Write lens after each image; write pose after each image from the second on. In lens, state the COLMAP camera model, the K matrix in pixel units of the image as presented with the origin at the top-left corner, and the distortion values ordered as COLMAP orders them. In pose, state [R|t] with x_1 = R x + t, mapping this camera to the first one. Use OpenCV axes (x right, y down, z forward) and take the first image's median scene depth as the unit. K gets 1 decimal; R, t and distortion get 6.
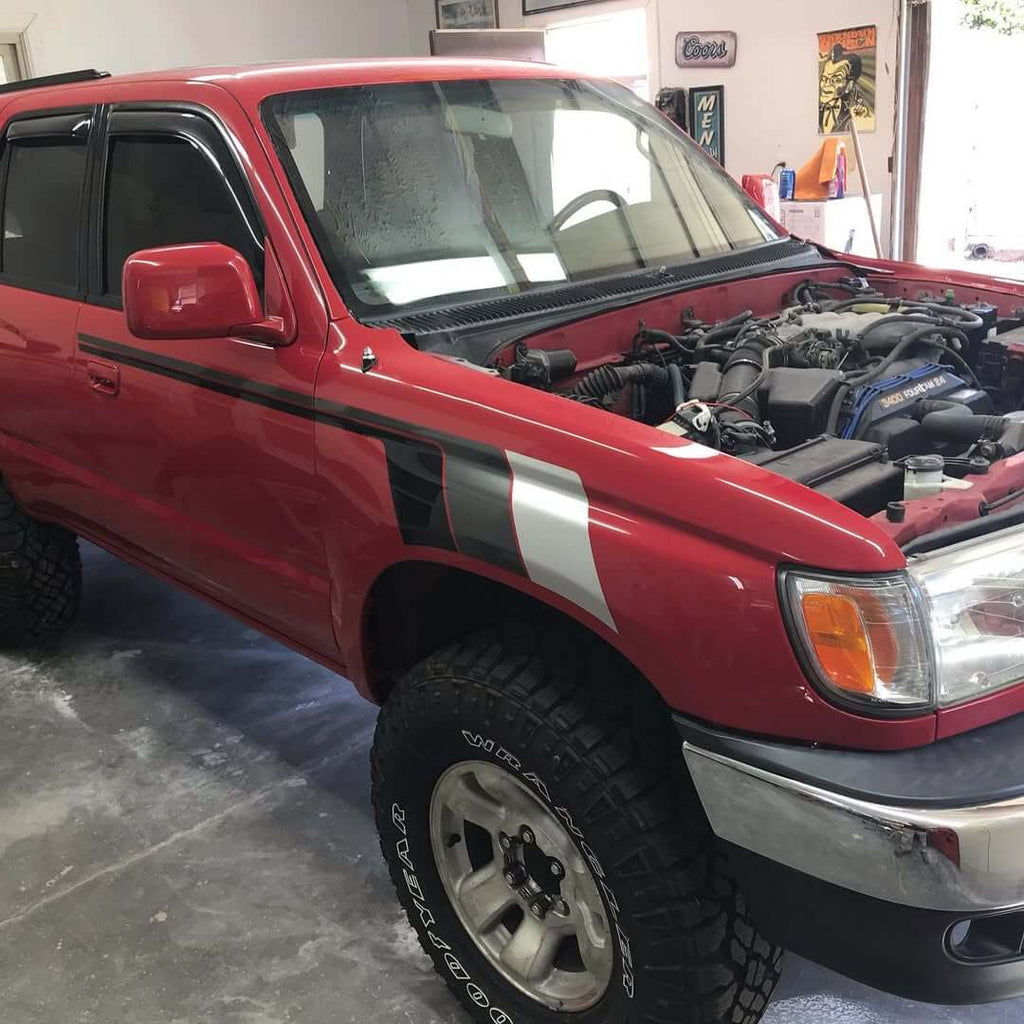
lens RADIAL K [[1192.7, 0, 508.7], [0, 1192.7, 514.6], [0, 0, 1]] dist [0.015878, 0.000000]
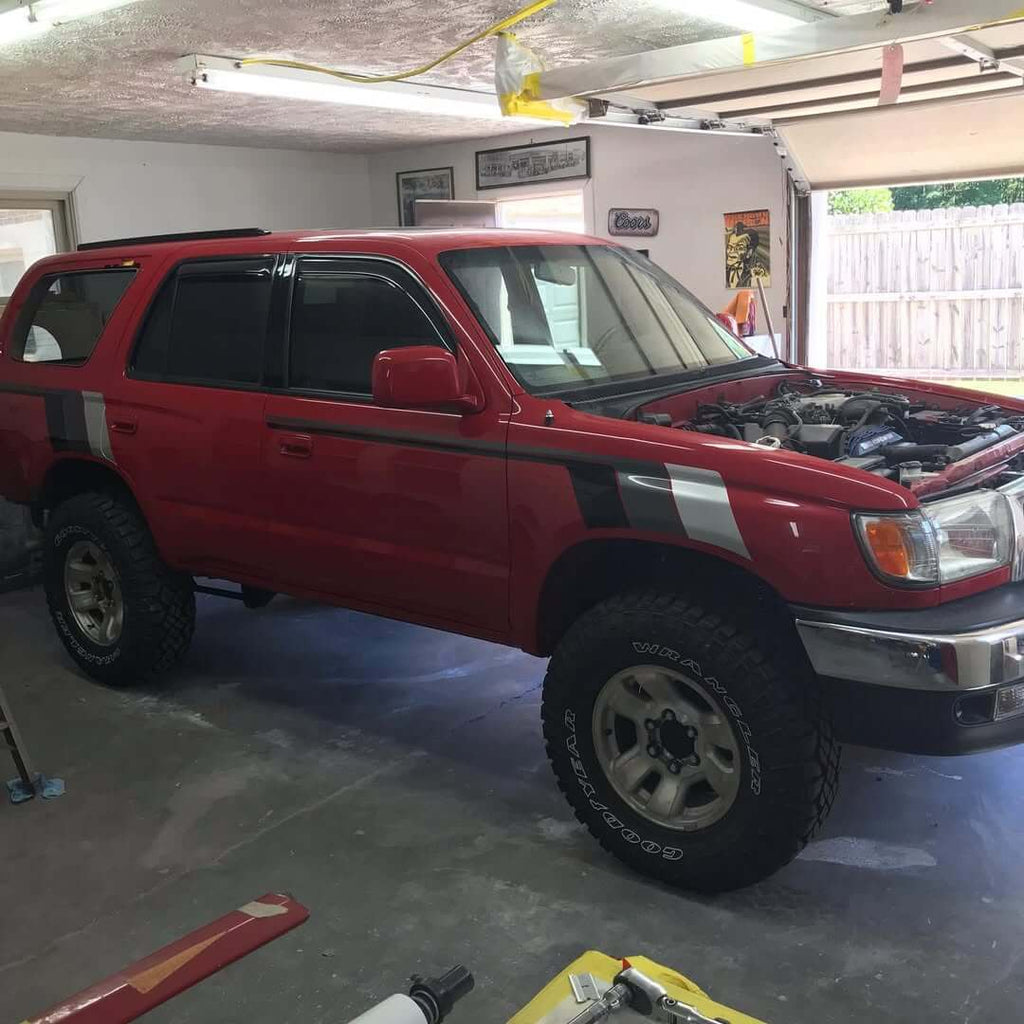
lens RADIAL K [[1192.7, 0, 526.4], [0, 1192.7, 493.6], [0, 0, 1]] dist [0.015878, 0.000000]
pose [[0.988537, -0.004355, 0.150916, -0.286326], [0.025027, 0.990482, -0.135349, 0.134296], [-0.148890, 0.137574, 0.979237, -0.379485]]
